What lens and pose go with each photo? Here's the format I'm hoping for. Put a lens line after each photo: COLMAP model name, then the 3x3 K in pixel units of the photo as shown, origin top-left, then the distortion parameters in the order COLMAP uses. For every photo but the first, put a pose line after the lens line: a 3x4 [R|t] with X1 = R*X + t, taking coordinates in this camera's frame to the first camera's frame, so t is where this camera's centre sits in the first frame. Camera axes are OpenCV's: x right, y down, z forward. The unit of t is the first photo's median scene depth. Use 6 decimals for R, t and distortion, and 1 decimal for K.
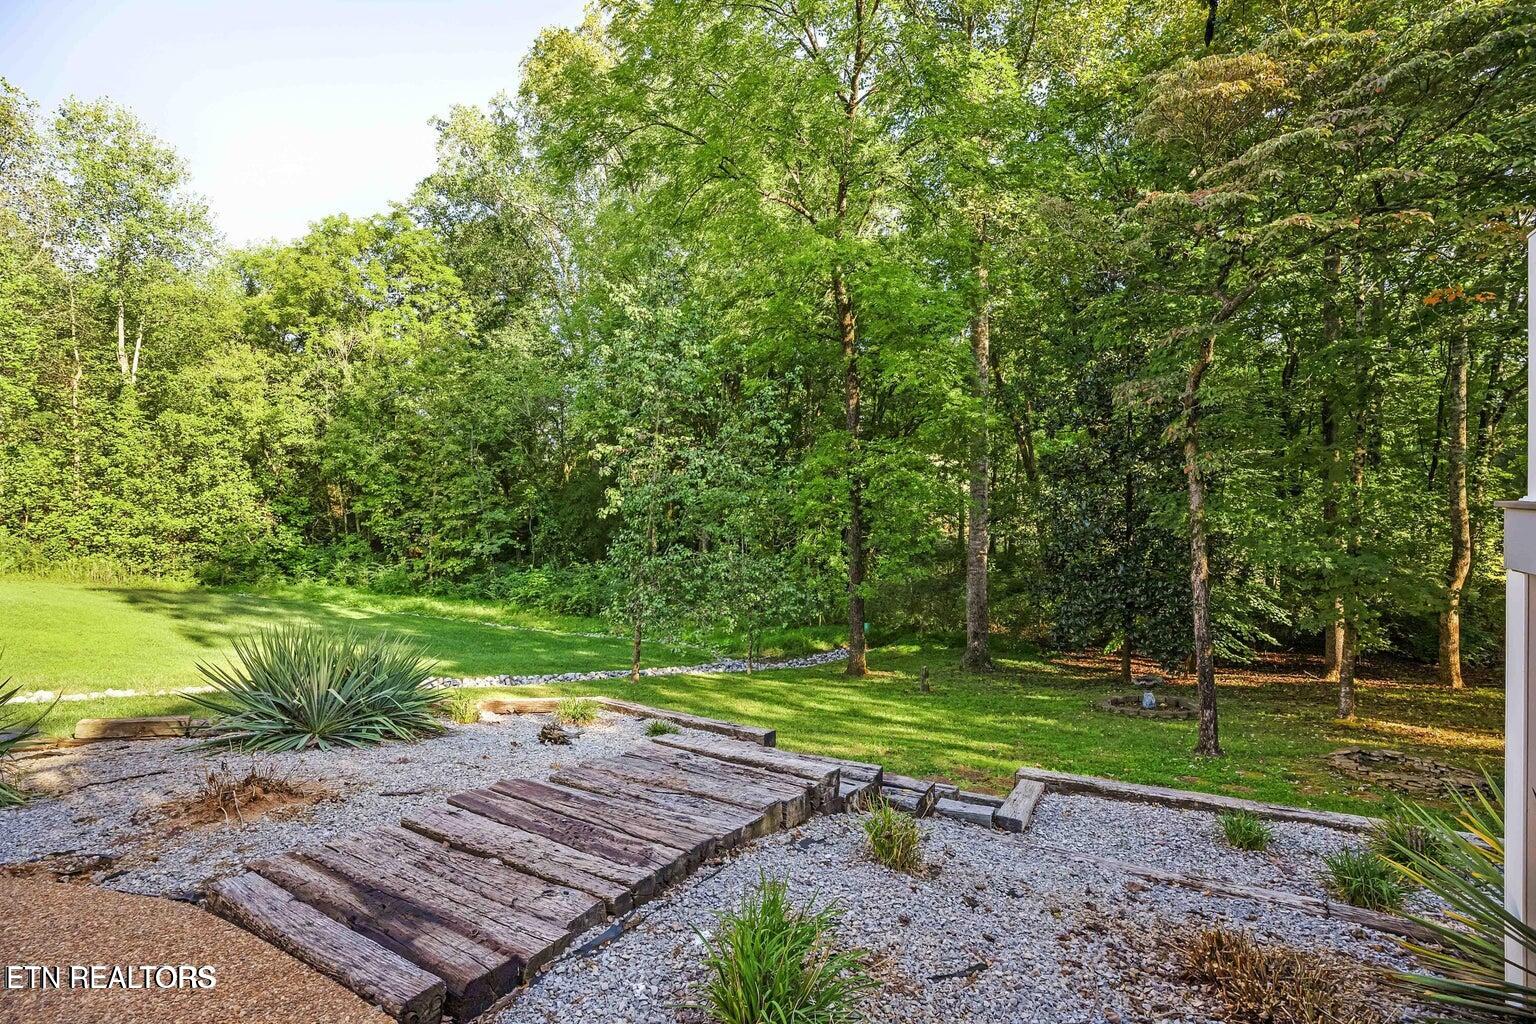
lens RADIAL K [[704.1, 0, 763.5], [0, 704.1, 505.4], [0, 0, 1]] dist [-0.068382, 0.023498]
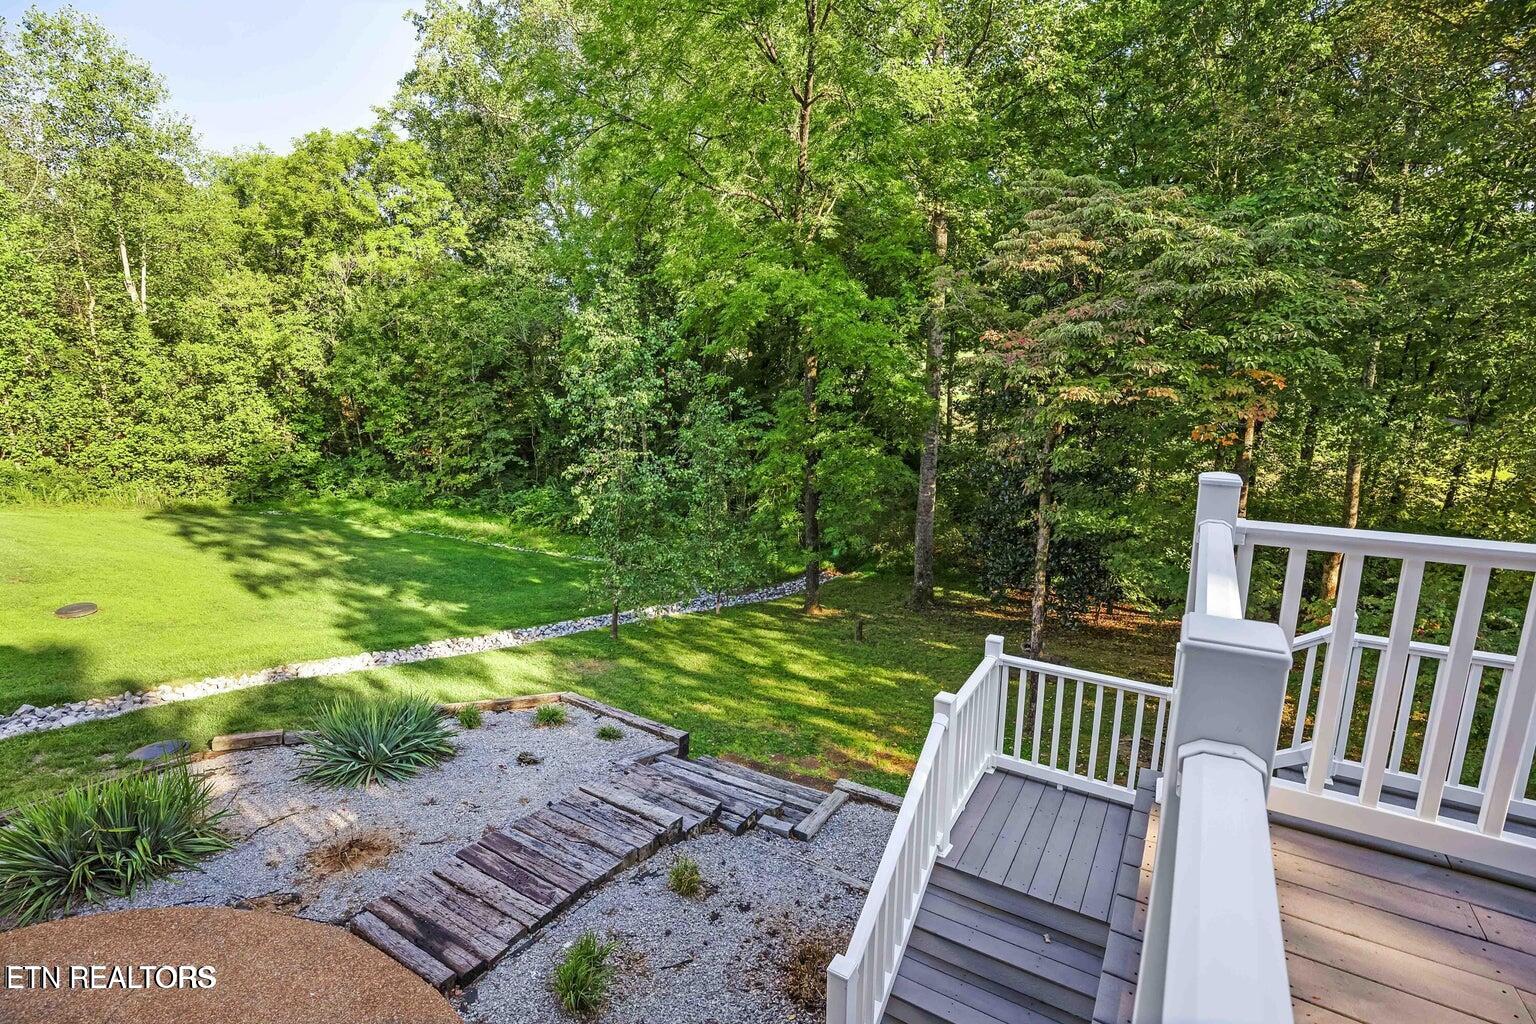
lens RADIAL K [[704.1, 0, 763.5], [0, 704.1, 505.4], [0, 0, 1]] dist [-0.068382, 0.023498]
pose [[0.999869, 0.005933, -0.015052, 0.038443], [-0.003103, 0.983390, 0.181481, -0.080218], [0.015879, -0.181410, 0.983279, -0.063048]]
